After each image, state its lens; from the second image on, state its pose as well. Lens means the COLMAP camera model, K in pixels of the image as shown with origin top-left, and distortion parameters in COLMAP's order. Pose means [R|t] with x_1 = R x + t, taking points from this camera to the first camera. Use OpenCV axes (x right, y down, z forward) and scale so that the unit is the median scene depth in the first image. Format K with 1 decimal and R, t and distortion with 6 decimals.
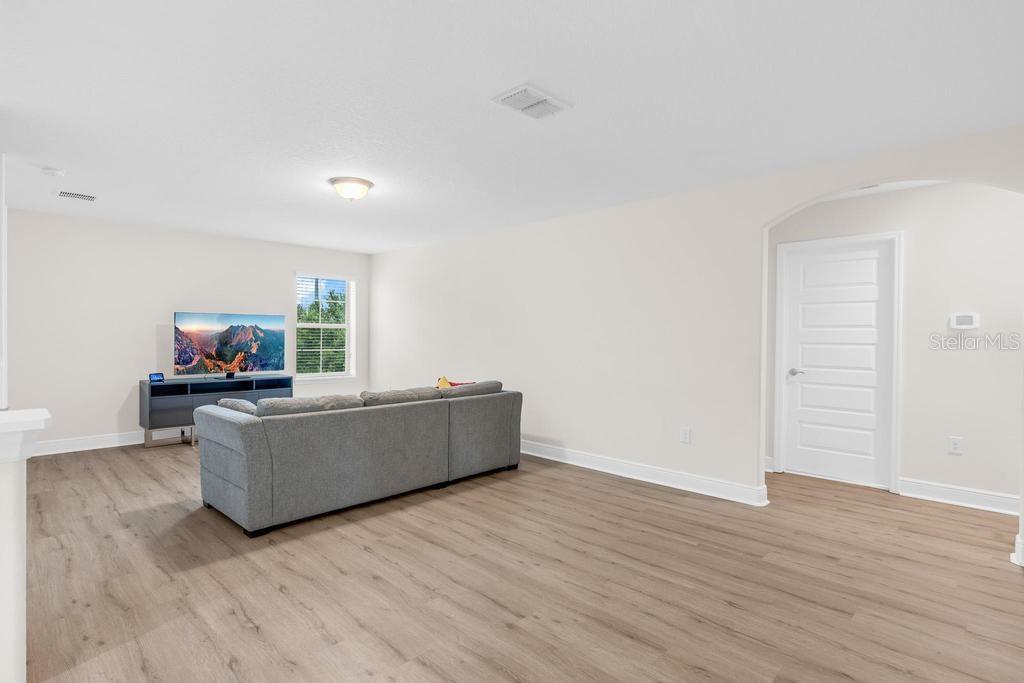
lens RADIAL K [[514.7, 0, 512.8], [0, 514.7, 335.6], [0, 0, 1]] dist [-0.002309, 0.001044]
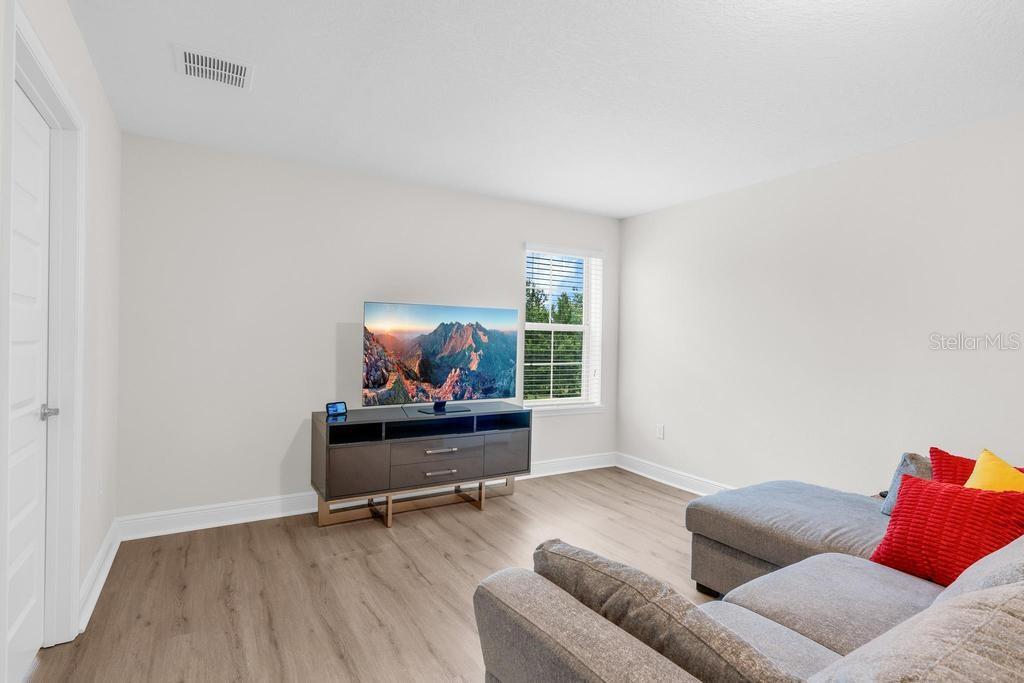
lens RADIAL K [[514.7, 0, 505.9], [0, 514.7, 349.5], [0, 0, 1]] dist [-0.002309, 0.001044]
pose [[0.964210, 0.011921, -0.264871, -0.330250], [-0.008709, 0.999874, 0.013298, 0.001519], [0.264996, -0.010516, 0.964192, 0.457169]]
